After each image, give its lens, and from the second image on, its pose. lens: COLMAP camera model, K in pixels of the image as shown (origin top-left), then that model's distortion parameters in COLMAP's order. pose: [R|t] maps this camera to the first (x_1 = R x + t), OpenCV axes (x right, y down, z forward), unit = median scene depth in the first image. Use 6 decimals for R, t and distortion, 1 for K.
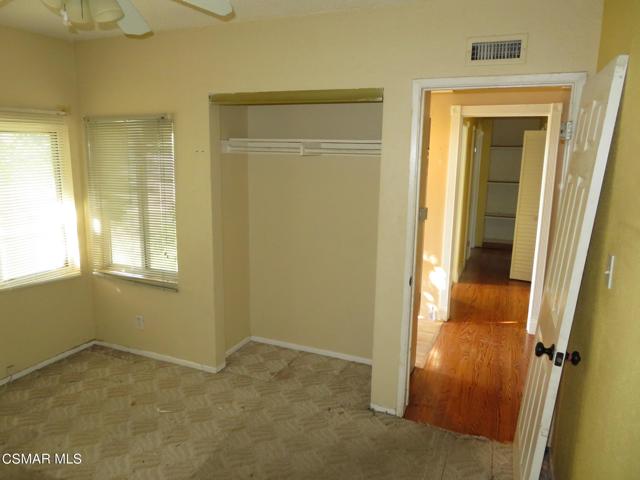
lens RADIAL K [[456.9, 0, 320.8], [0, 456.9, 238.1], [0, 0, 1]] dist [-0.014728, 0.005028]
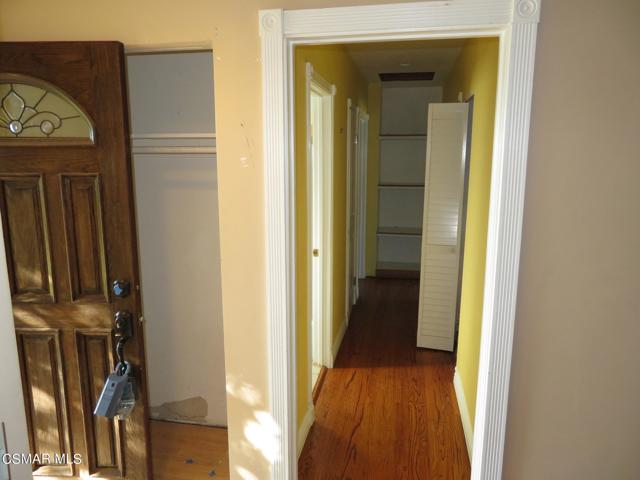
lens RADIAL K [[456.9, 0, 320.8], [0, 456.9, 238.1], [0, 0, 1]] dist [-0.014728, 0.005028]
pose [[0.977622, -0.053533, 0.203446, 0.188106], [0.052760, 0.998565, 0.009222, -0.077398], [-0.203648, 0.001718, 0.979043, 0.467350]]
